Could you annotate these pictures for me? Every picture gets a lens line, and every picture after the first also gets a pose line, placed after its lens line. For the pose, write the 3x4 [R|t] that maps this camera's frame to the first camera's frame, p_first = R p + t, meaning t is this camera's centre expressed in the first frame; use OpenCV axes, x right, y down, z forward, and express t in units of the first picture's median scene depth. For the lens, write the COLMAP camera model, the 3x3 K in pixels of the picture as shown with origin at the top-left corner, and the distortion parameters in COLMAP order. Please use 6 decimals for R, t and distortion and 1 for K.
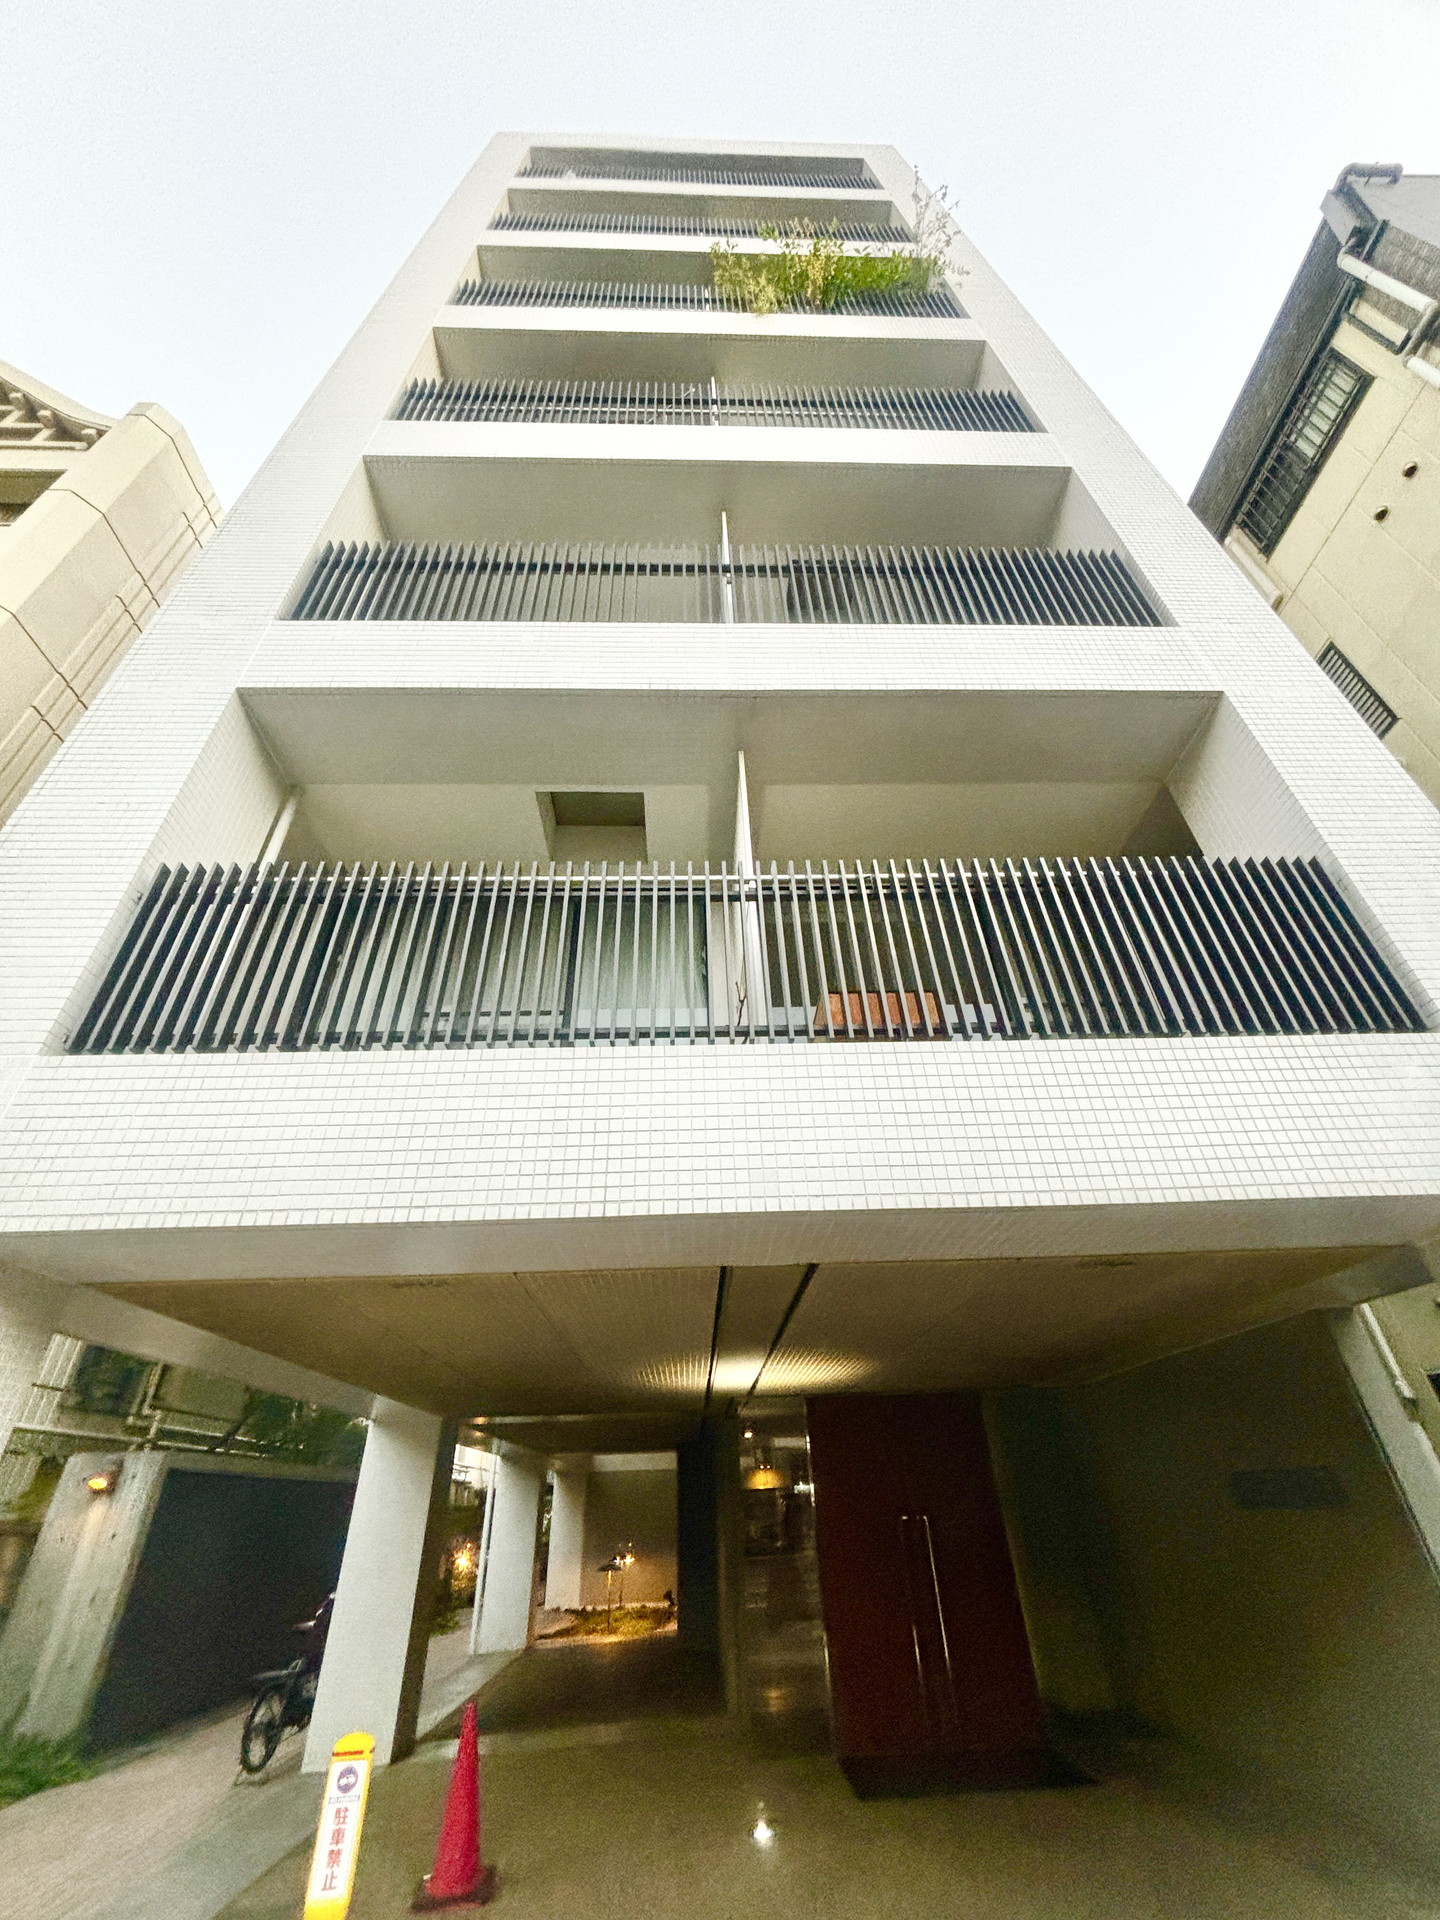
lens RADIAL K [[777.1, 0, 721.7], [0, 777.1, 956.2], [0, 0, 1]] dist [-0.000829, -0.000066]
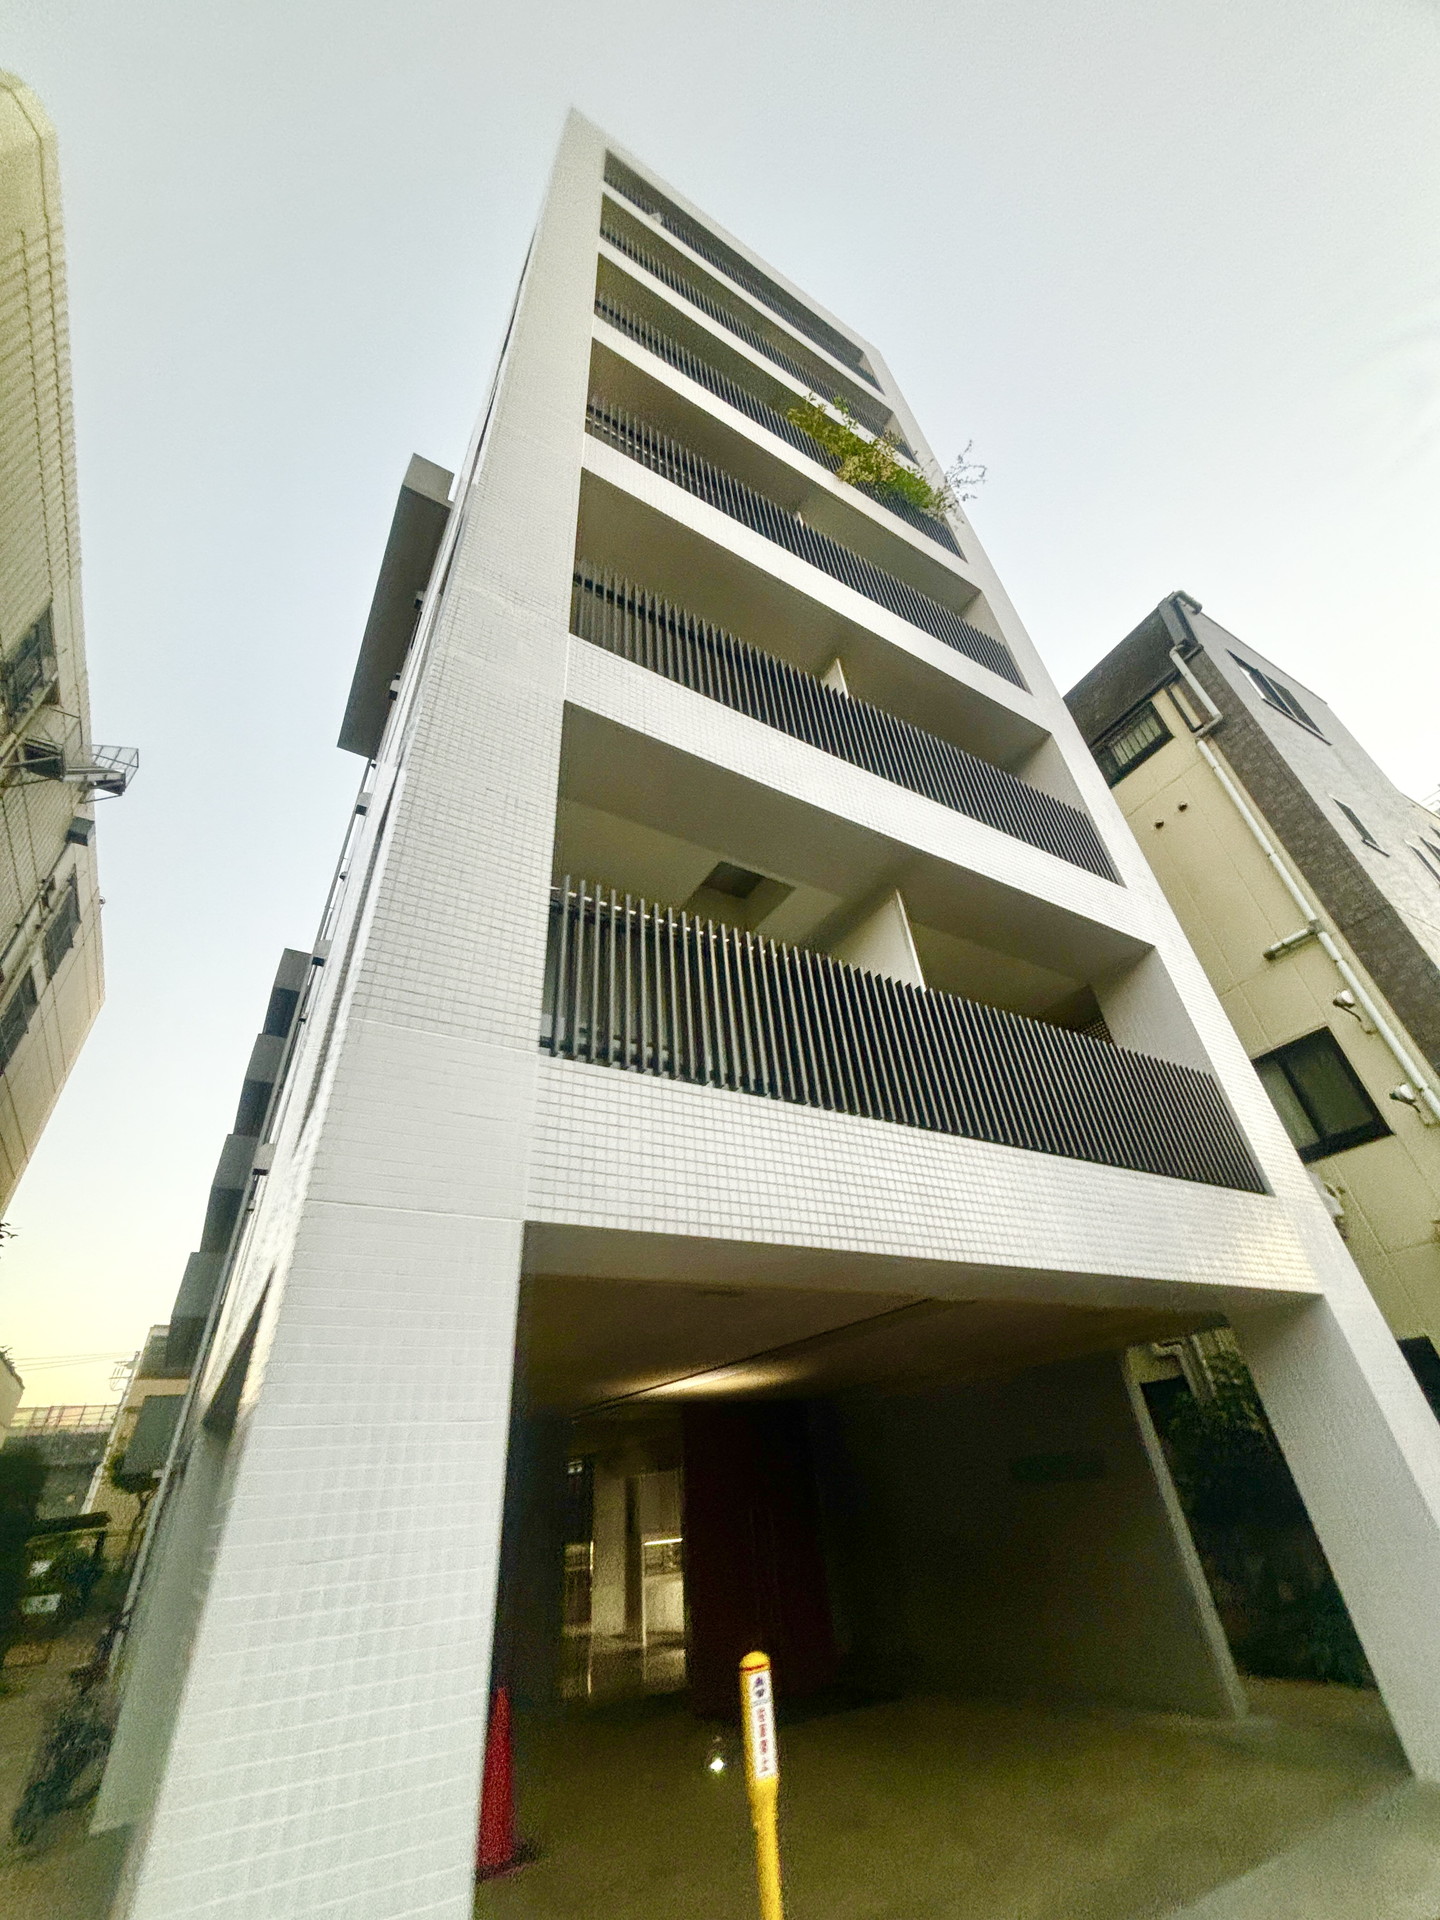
lens RADIAL K [[762.5, 0, 720.0], [0, 762.5, 960.0], [0, 0, 1]] dist [-0.000466, -0.000253]
pose [[0.875829, 0.258336, 0.407660, -0.346253], [-0.253045, 0.965068, -0.067918, 0.003847], [-0.410965, -0.043672, 0.910605, -0.013717]]
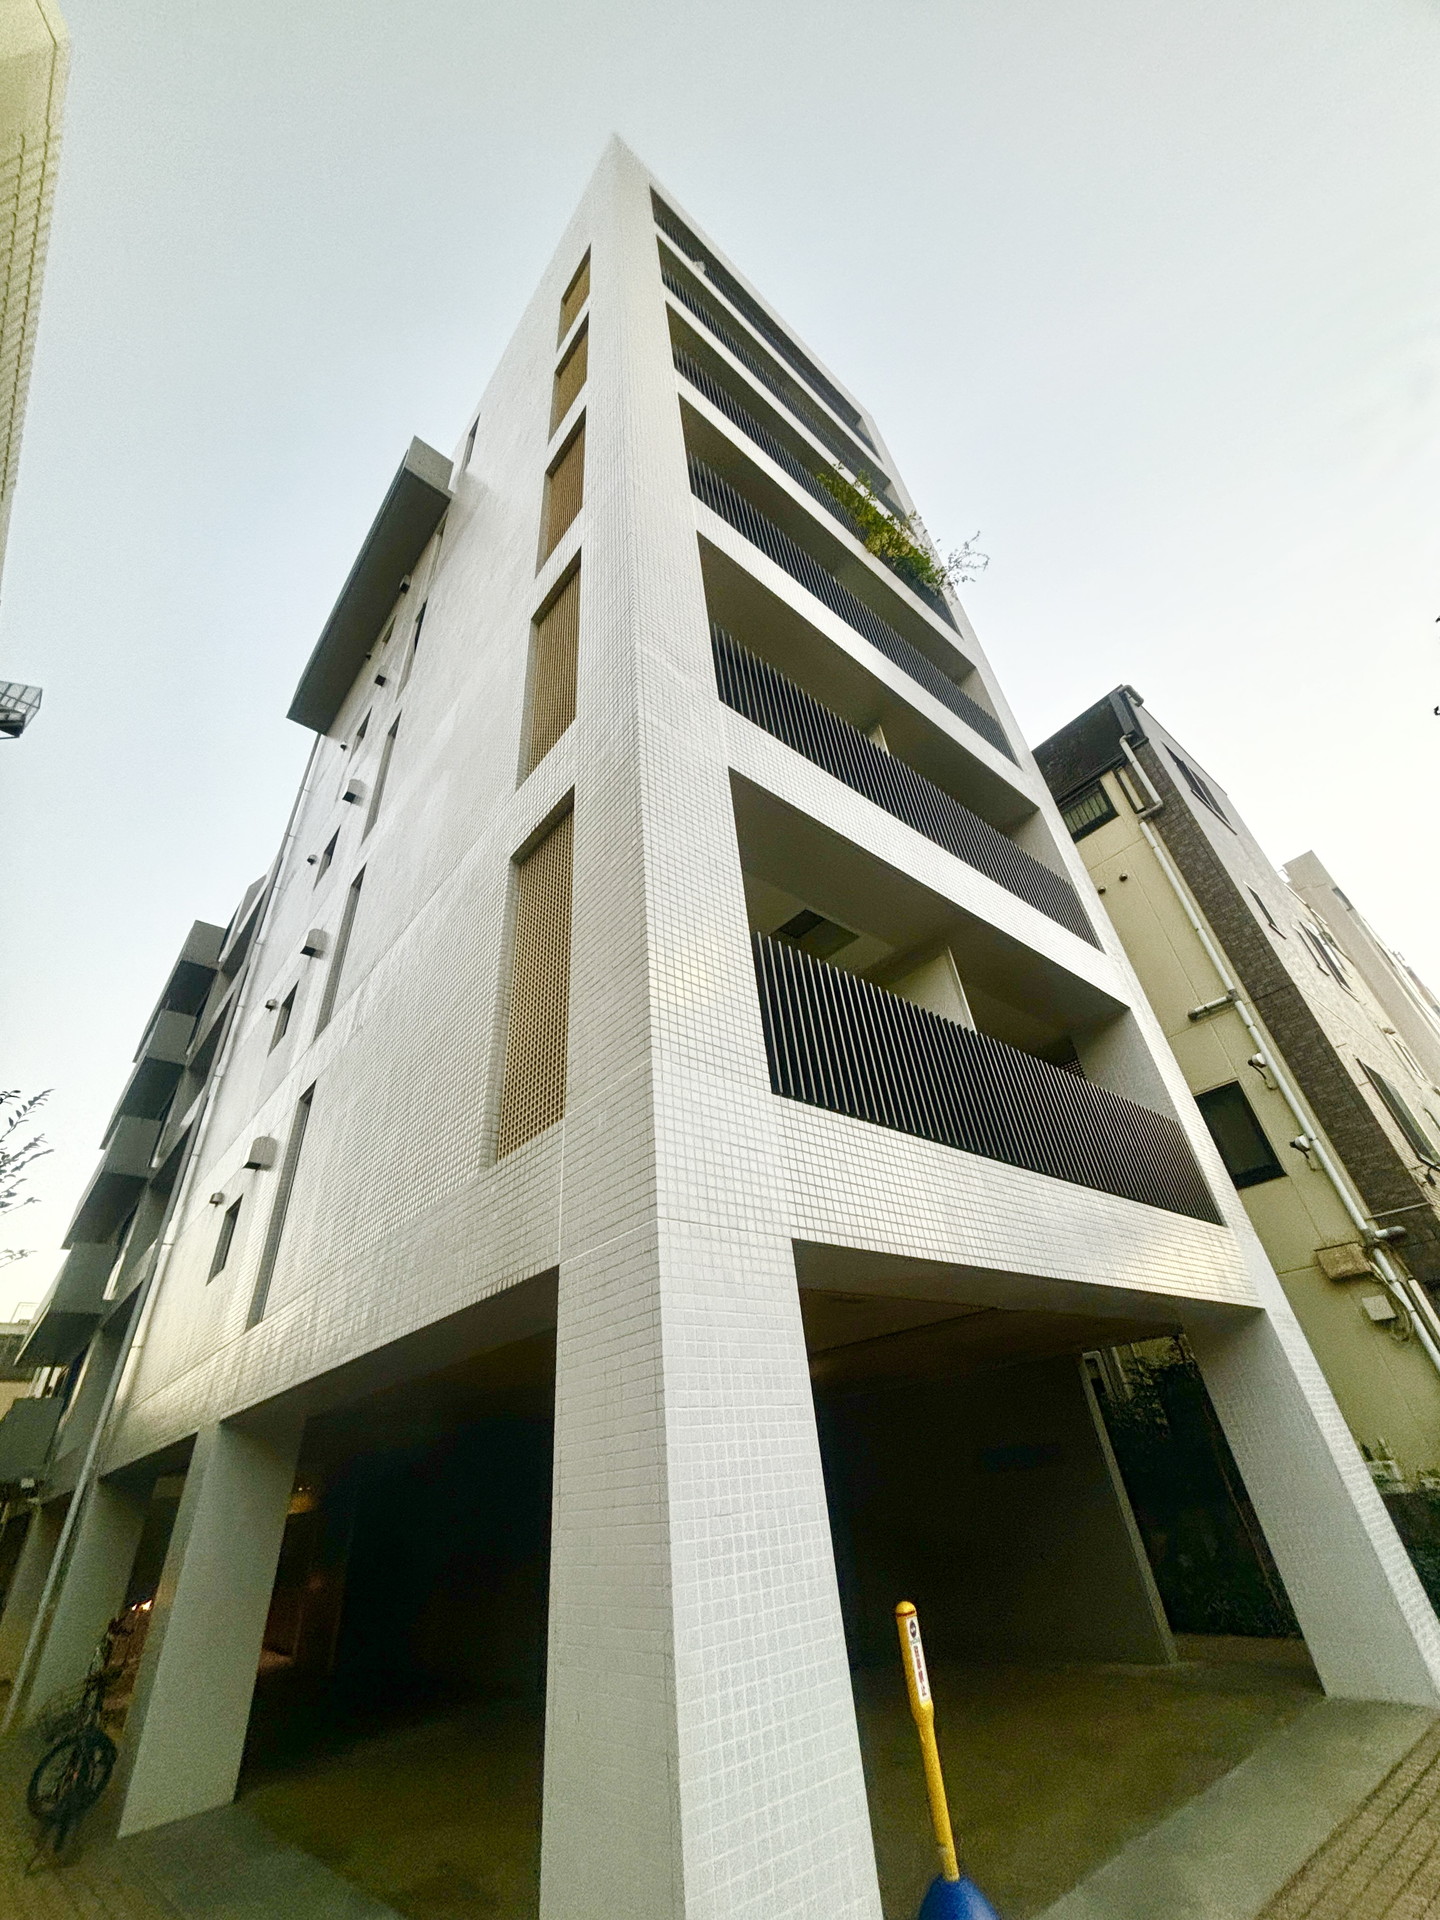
lens RADIAL K [[762.5, 0, 720.0], [0, 762.5, 960.0], [0, 0, 1]] dist [-0.000466, -0.000253]
pose [[0.785140, 0.328638, 0.524930, -0.510122], [-0.317968, 0.941259, -0.113699, 0.028006], [-0.531461, -0.077642, 0.843517, 0.009649]]
